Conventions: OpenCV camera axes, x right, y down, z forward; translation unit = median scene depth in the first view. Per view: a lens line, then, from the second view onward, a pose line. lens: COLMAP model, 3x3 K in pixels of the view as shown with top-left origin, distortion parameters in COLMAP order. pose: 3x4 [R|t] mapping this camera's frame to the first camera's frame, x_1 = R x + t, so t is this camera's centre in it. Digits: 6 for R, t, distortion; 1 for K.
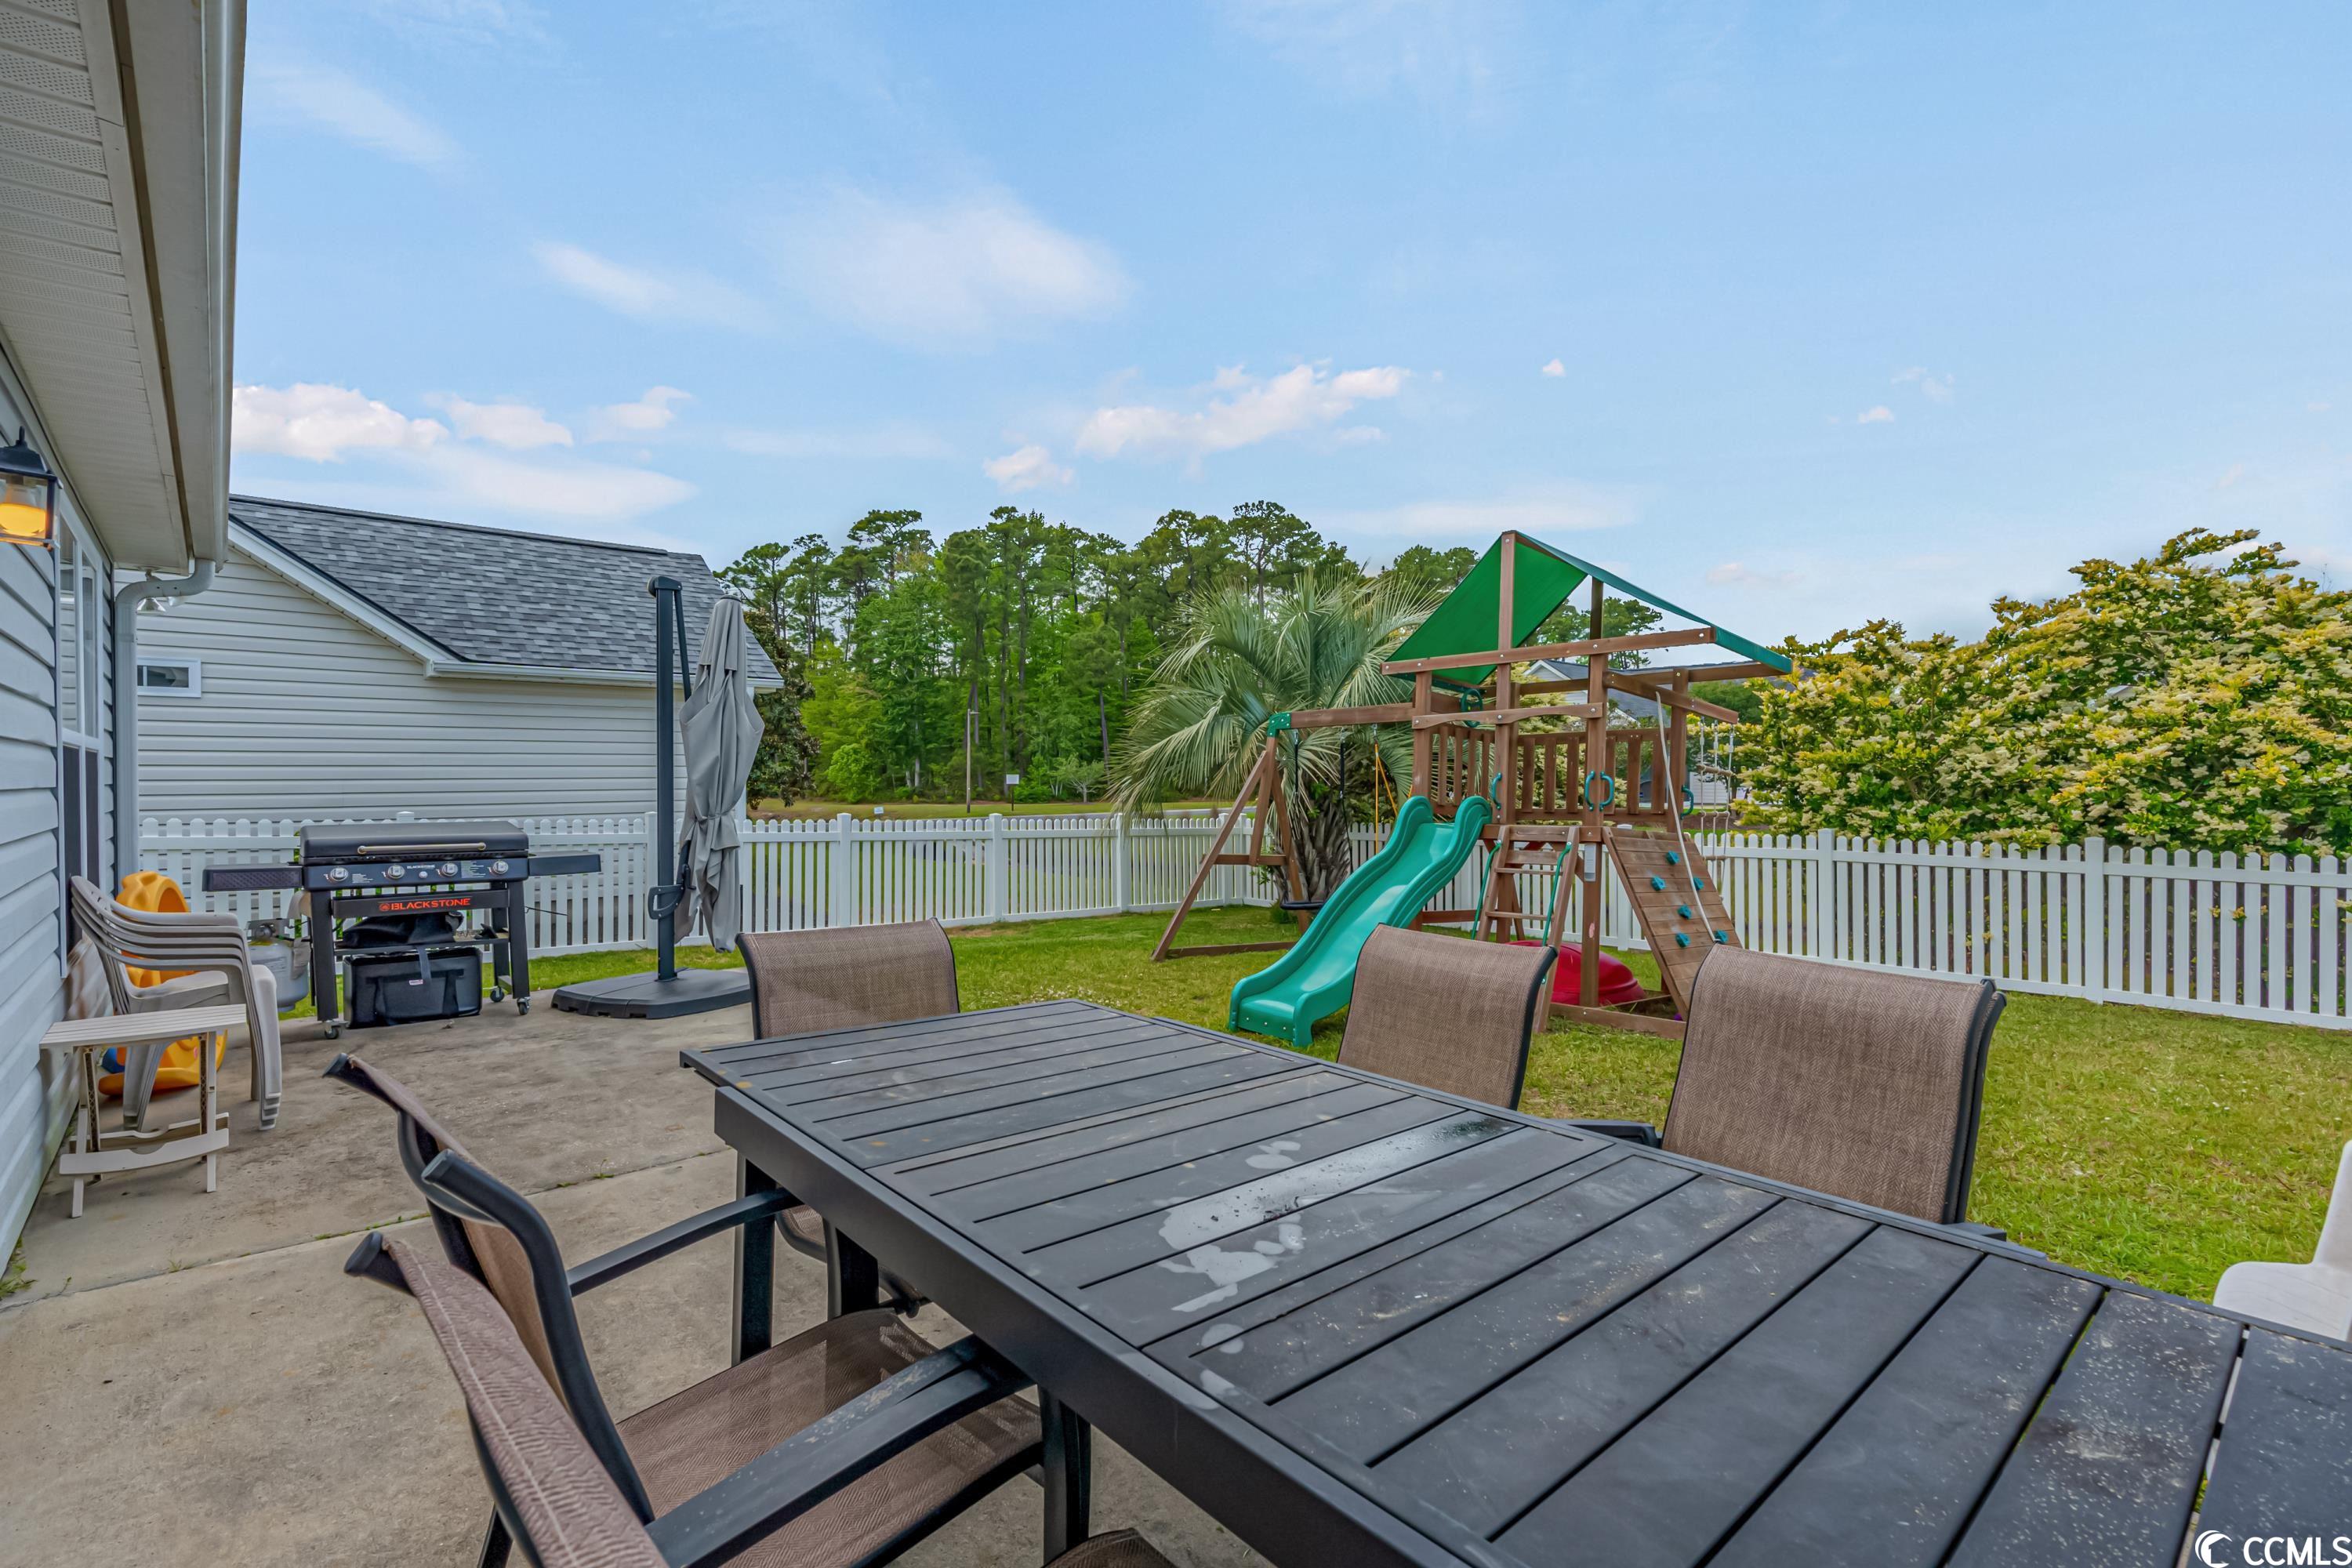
lens RADIAL K [[1068.0, 0, 1167.6], [0, 1068.0, 747.4], [0, 0, 1]] dist [-0.000253, -0.000089]
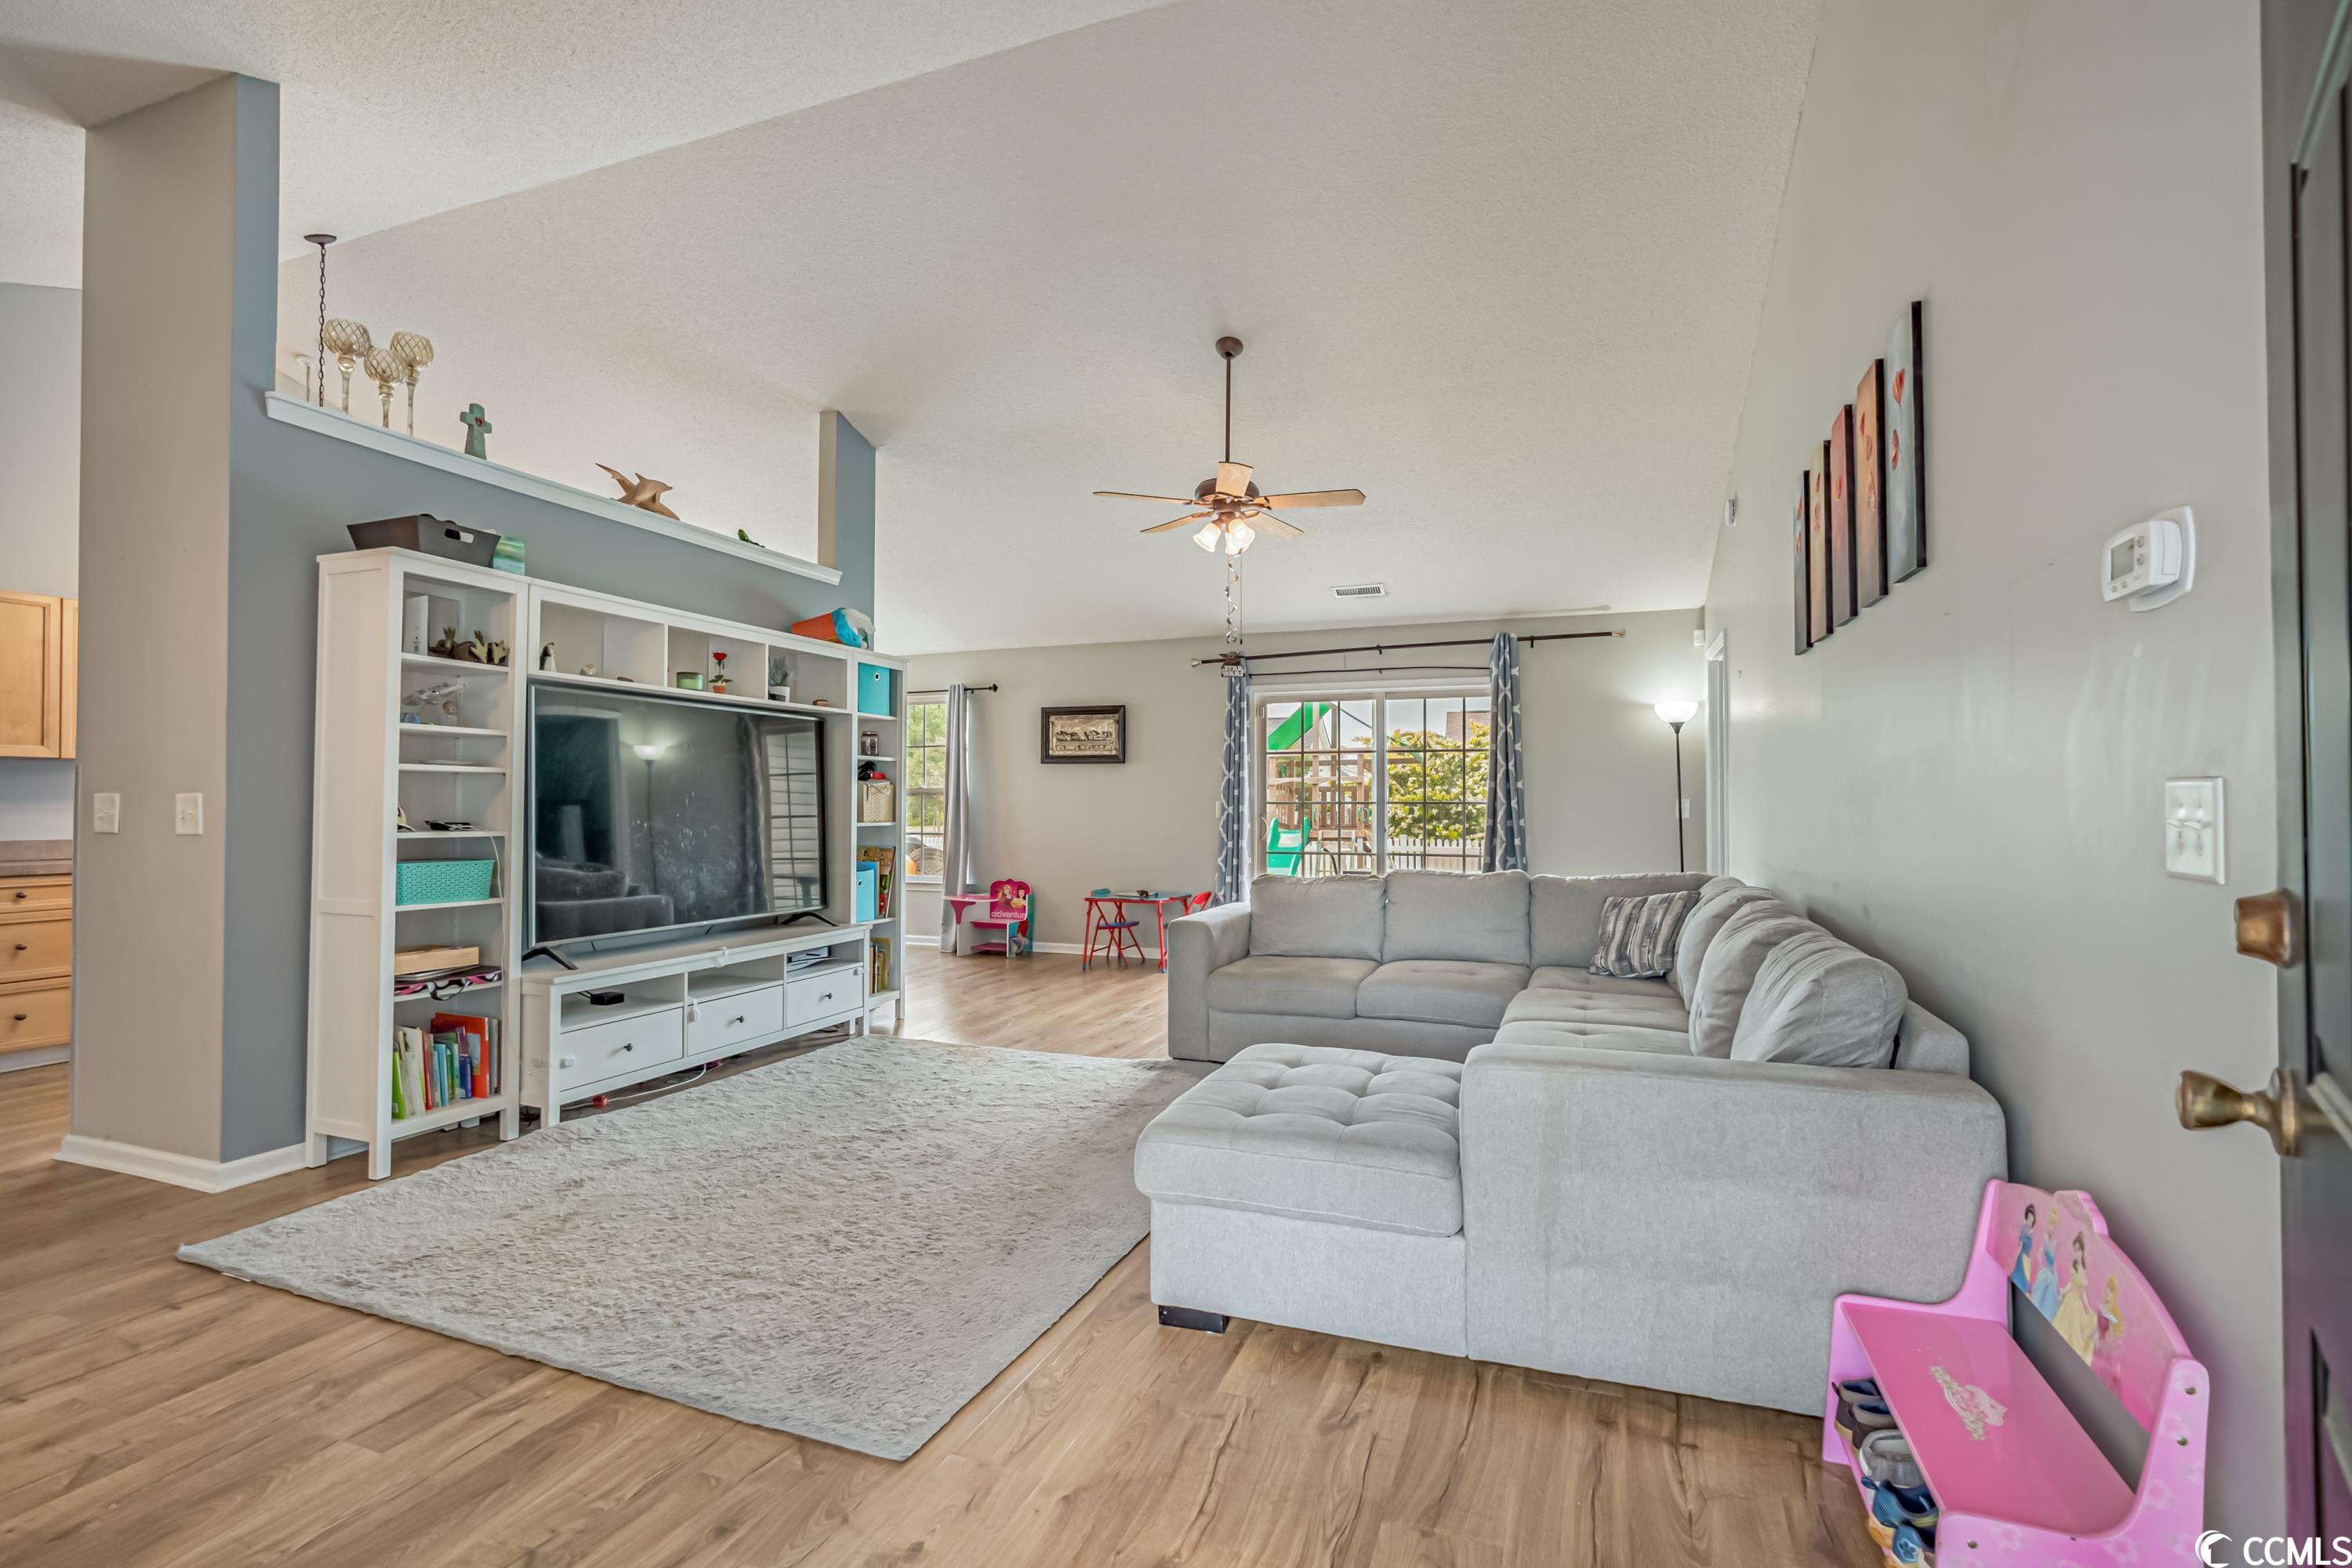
lens RADIAL K [[1080.1, 0, 1175.2], [0, 1080.1, 786.6], [0, 0, 1]] dist [-0.017335, 0.009006]
pose [[0.885957, 0.010010, 0.463660, -0.742901], [-0.014089, 0.999887, 0.005336, -0.019122], [-0.463554, -0.011260, 0.885997, -0.614069]]
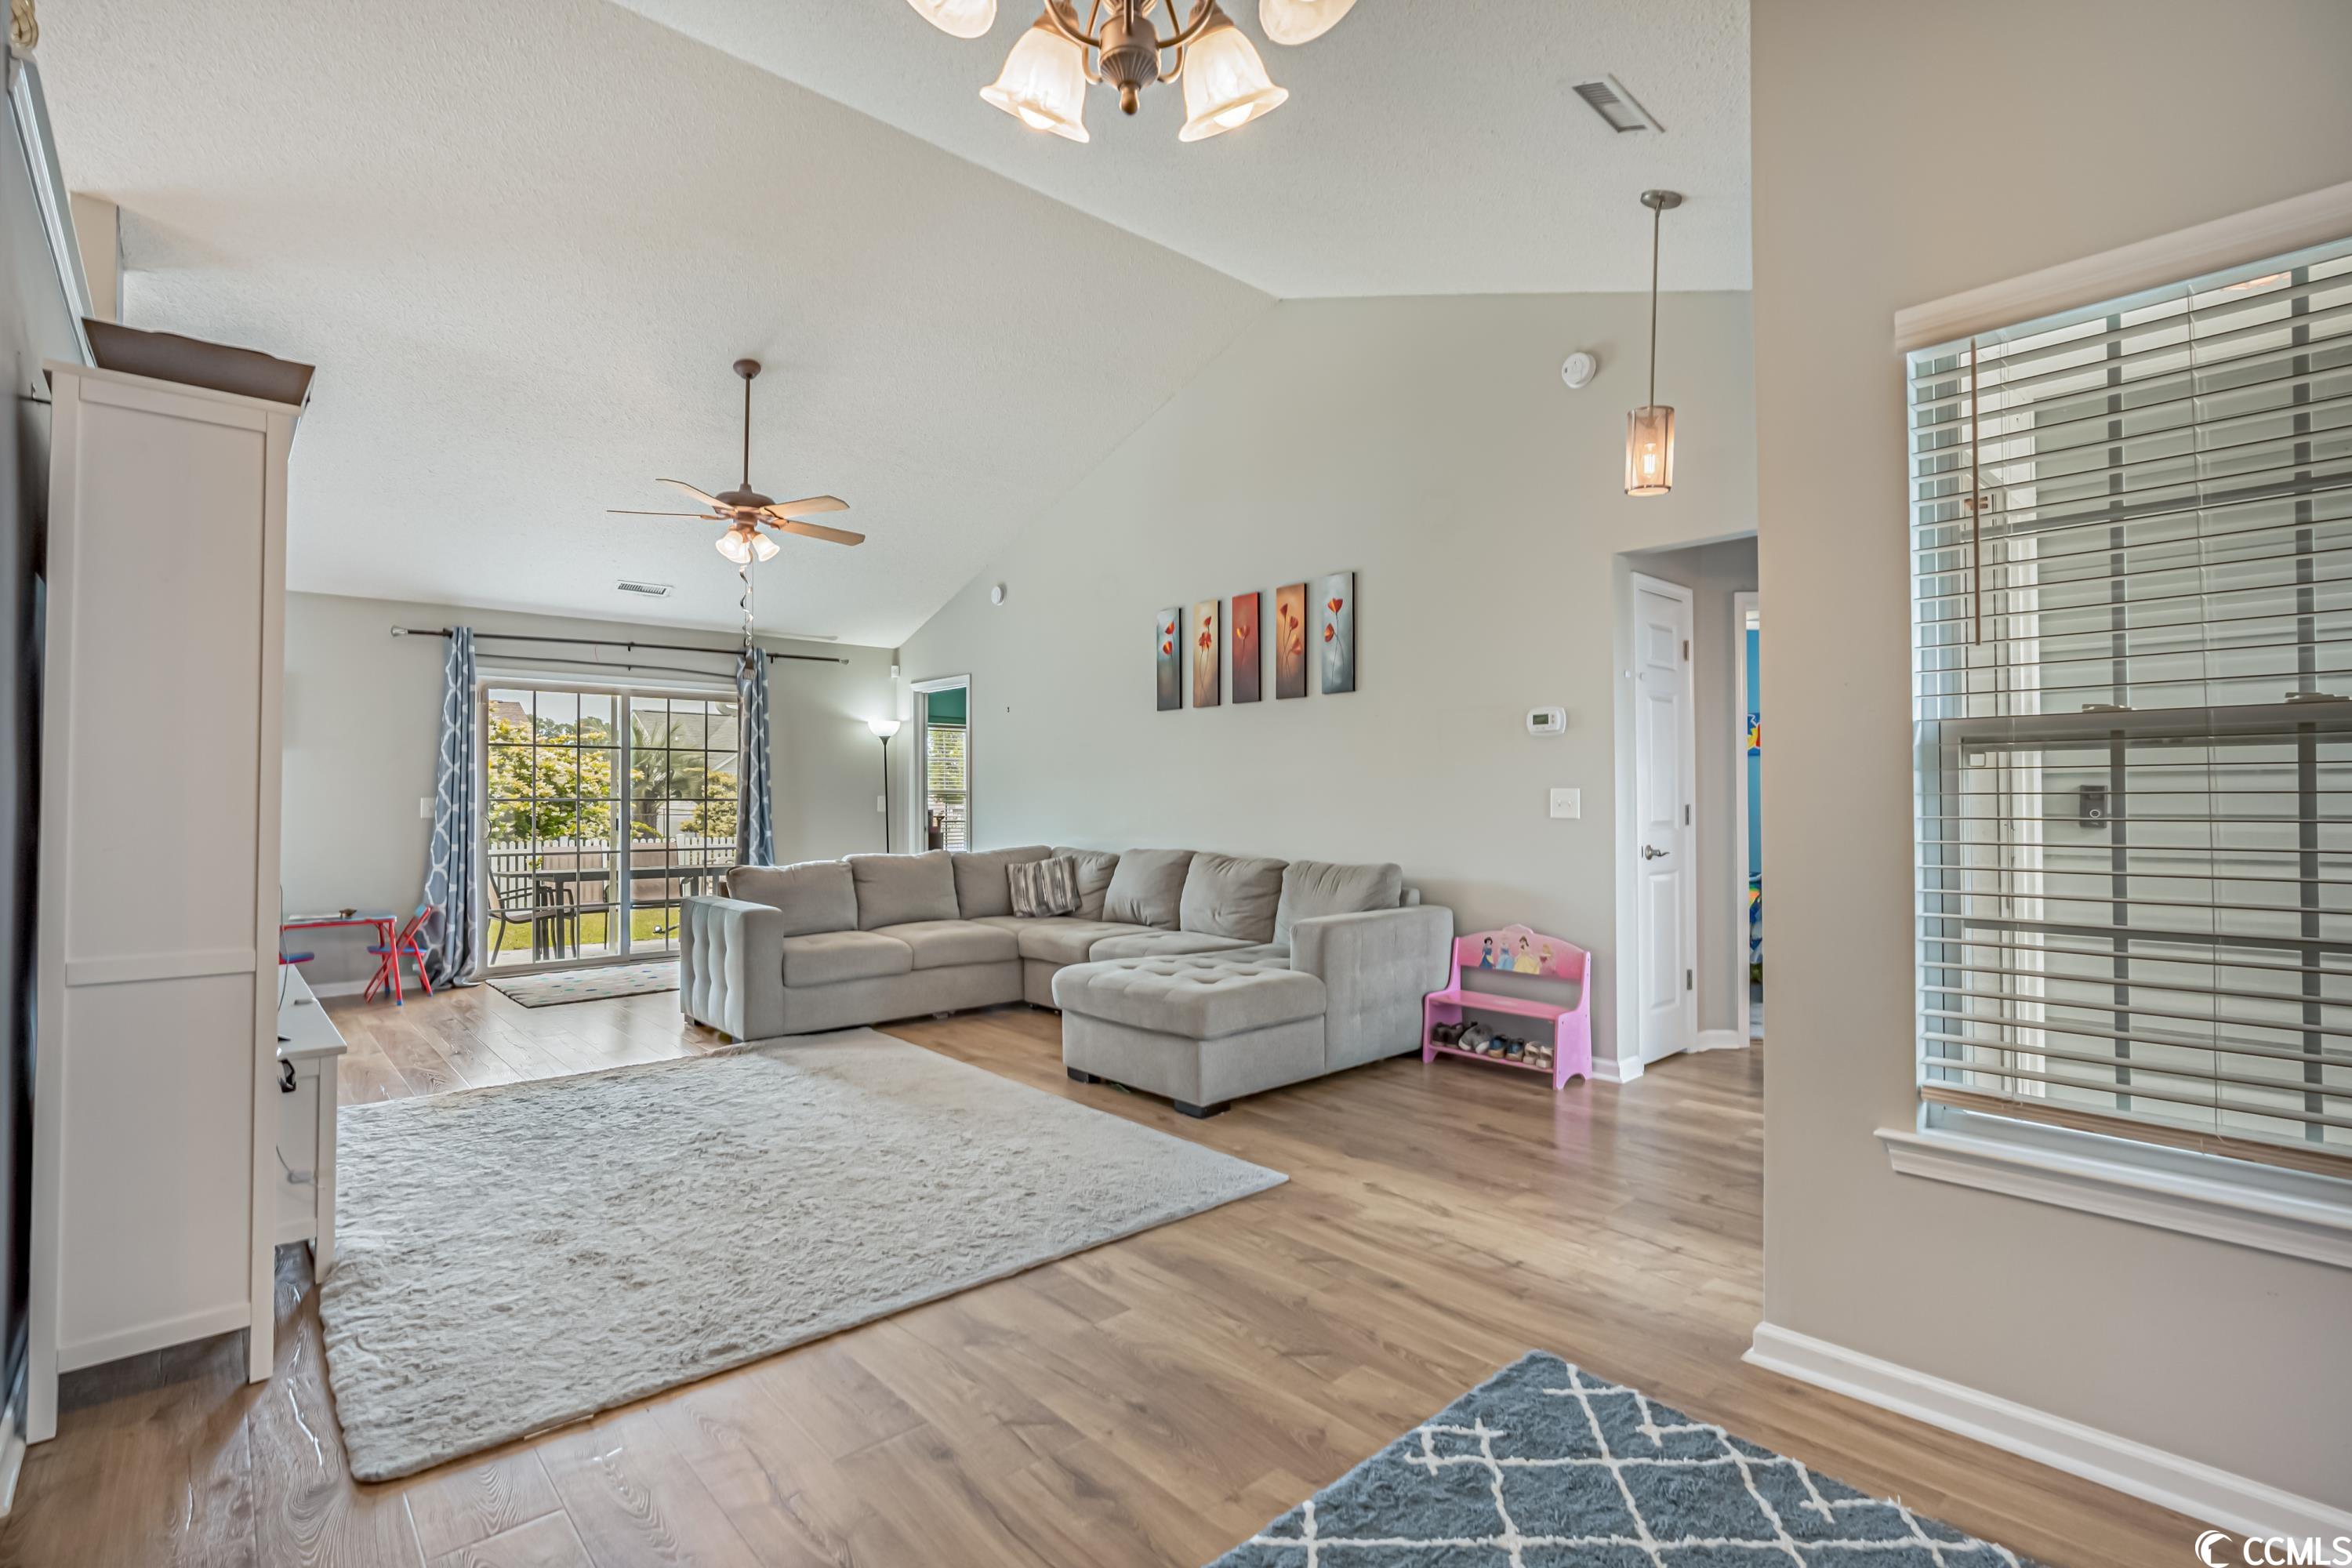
lens RADIAL K [[1080.1, 0, 1175.2], [0, 1080.1, 786.6], [0, 0, 1]] dist [-0.017335, 0.009006]
pose [[-0.010001, 0.015816, 0.999825, -1.077481], [-0.021673, 0.999637, -0.016030, -0.009545], [-0.999715, -0.021830, -0.009655, -0.340868]]
